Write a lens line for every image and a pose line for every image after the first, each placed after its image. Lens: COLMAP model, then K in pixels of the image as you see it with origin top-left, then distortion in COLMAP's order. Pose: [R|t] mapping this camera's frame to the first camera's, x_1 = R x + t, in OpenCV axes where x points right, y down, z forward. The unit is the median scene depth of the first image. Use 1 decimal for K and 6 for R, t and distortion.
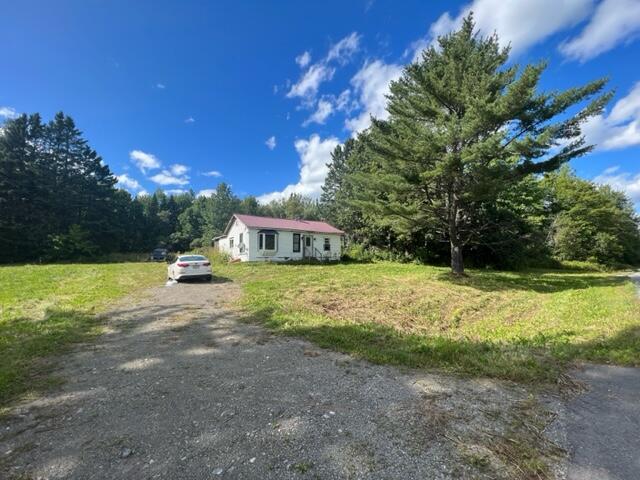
lens RADIAL K [[256.5, 0, 317.6], [0, 256.5, 238.9], [0, 0, 1]] dist [-0.001231, 0.000193]
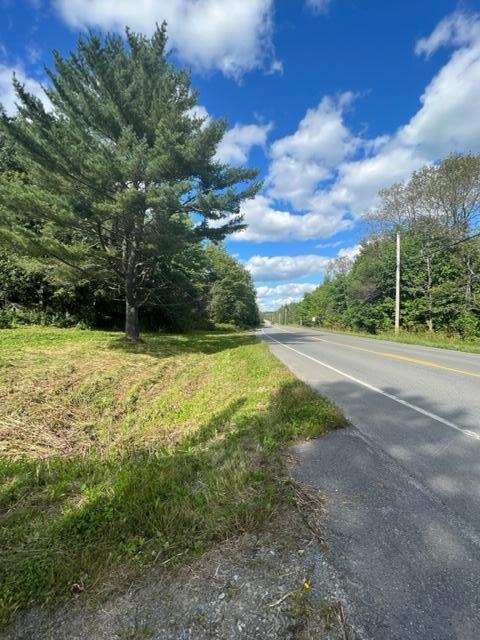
lens RADIAL K [[294.1, 0, 240.8], [0, 294.1, 313.0], [0, 0, 1]] dist [-0.000305, 0.000115]
pose [[0.648845, 0.021365, 0.760621, 0.040084], [-0.058168, 0.998073, 0.021586, 0.007728], [-0.758694, -0.058250, 0.648837, 0.107471]]
